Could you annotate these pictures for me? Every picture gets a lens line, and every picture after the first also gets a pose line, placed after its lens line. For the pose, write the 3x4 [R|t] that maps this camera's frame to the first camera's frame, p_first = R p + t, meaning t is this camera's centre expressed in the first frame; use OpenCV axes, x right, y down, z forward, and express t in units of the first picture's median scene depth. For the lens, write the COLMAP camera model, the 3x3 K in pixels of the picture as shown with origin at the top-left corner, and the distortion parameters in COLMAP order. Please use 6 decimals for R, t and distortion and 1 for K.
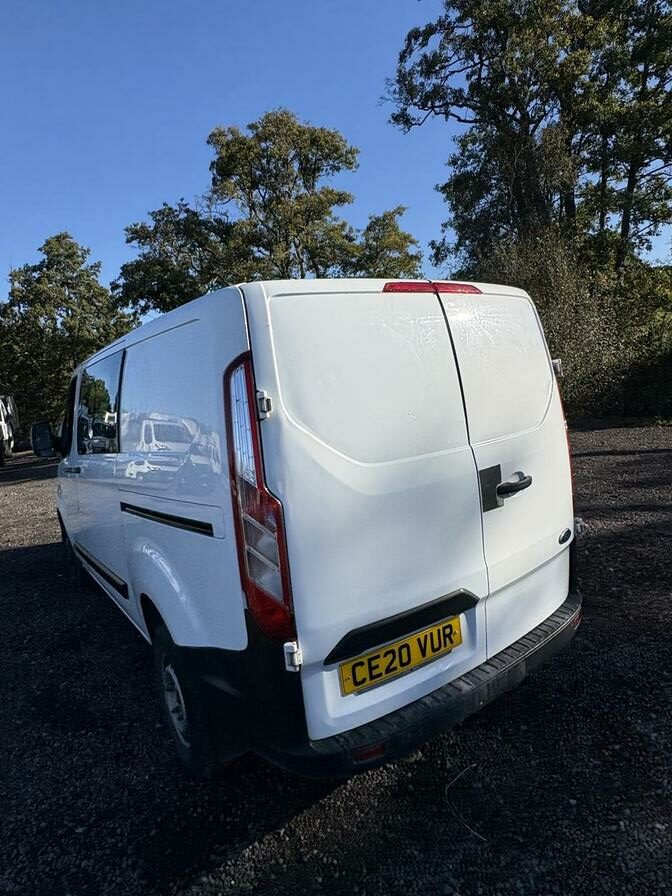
lens RADIAL K [[505.7, 0, 336.0], [0, 505.7, 448.0], [0, 0, 1]] dist [-0.003193, 0.000108]
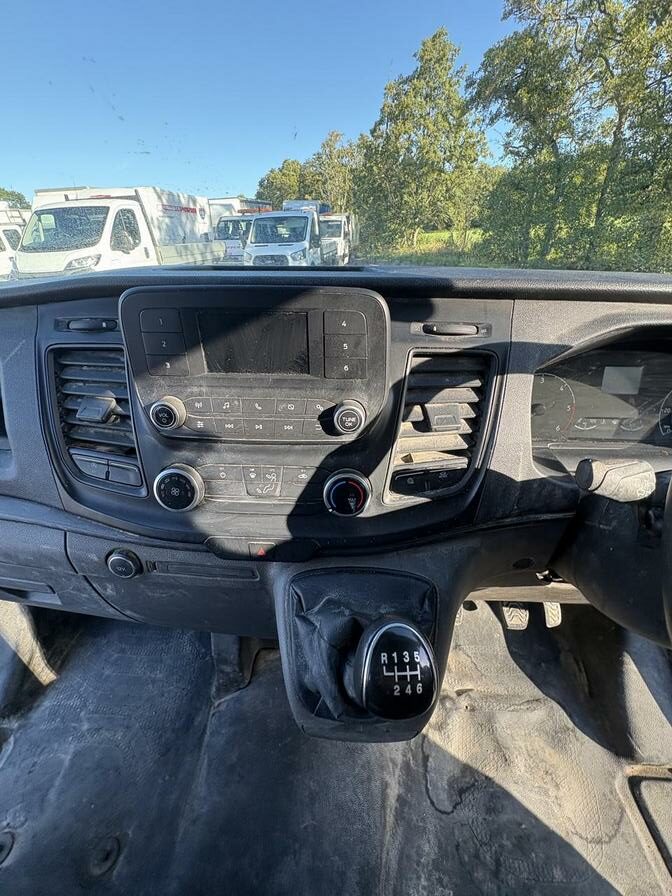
lens RADIAL K [[356.5, 0, 336.0], [0, 356.5, 448.0], [0, 0, 1]] dist [-0.002012, 0.000105]
pose [[0.779378, 0.399780, -0.482438, -0.053986], [-0.153737, 0.868467, 0.471307, -0.013164], [0.607400, -0.293157, 0.738325, 0.184919]]
